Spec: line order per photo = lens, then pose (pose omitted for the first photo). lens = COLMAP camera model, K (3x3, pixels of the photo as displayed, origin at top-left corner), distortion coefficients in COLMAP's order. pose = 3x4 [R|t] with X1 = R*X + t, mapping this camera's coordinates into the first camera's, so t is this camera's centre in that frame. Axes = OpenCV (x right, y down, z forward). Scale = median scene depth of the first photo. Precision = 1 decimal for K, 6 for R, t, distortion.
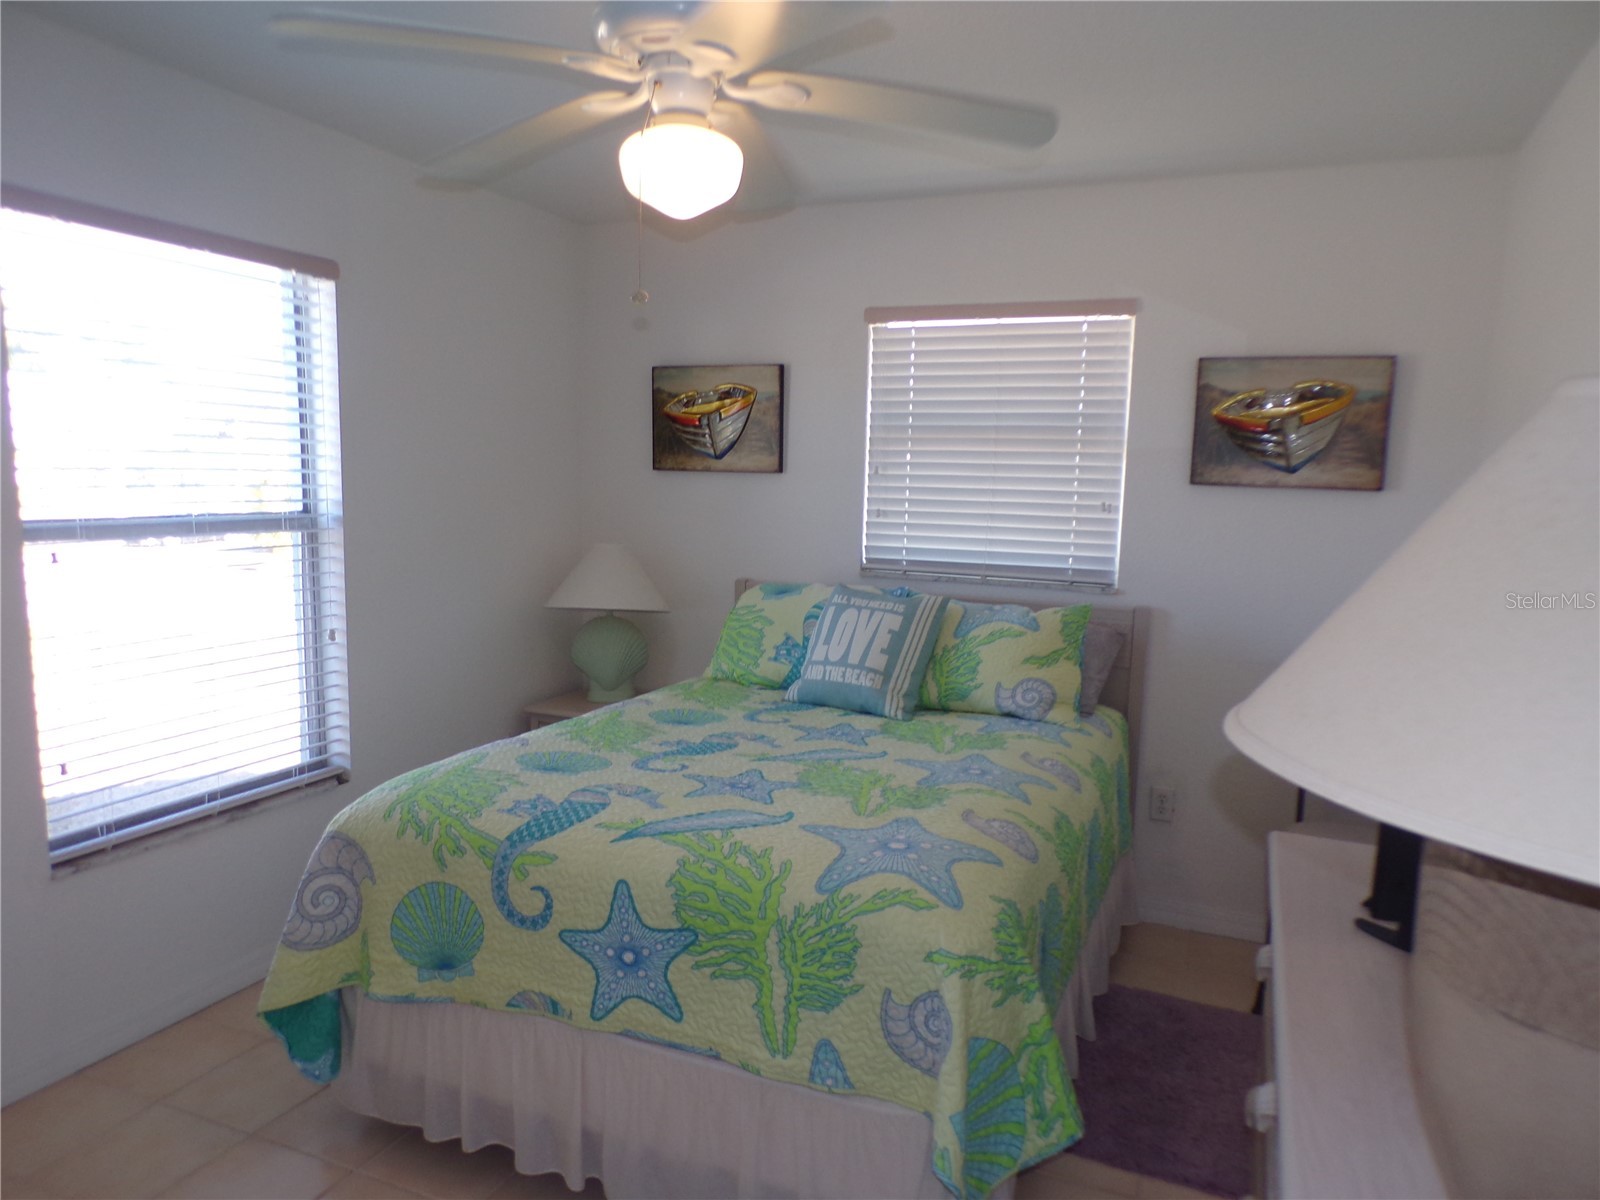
lens RADIAL K [[1093.3, 0, 790.1], [0, 1093.3, 611.4], [0, 0, 1]] dist [-0.009508, 0.028210]
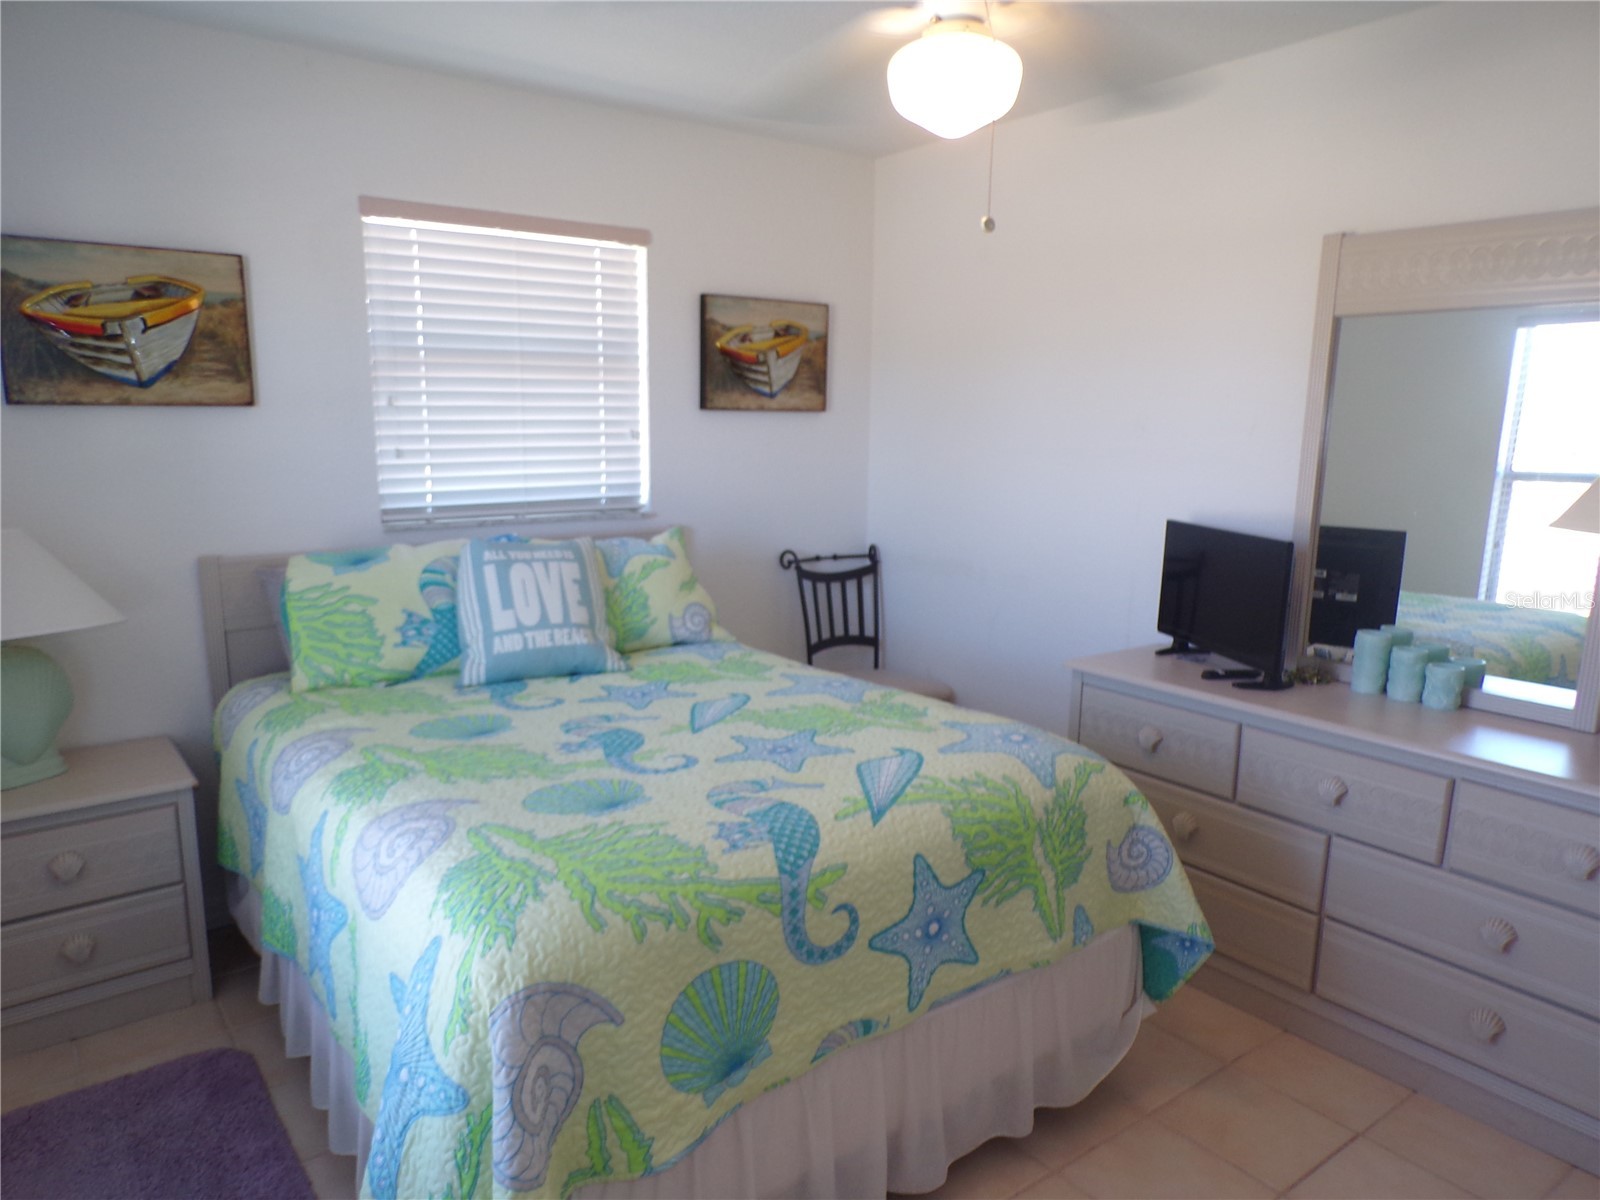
lens RADIAL K [[1105.1, 0, 804.8], [0, 1105.1, 607.9], [0, 0, 1]] dist [0.011573, 0.029278]
pose [[0.501055, -0.175865, 0.847358, -0.601103], [0.116708, 0.983921, 0.135197, -0.062450], [-0.857510, 0.031153, 0.513524, 0.367117]]
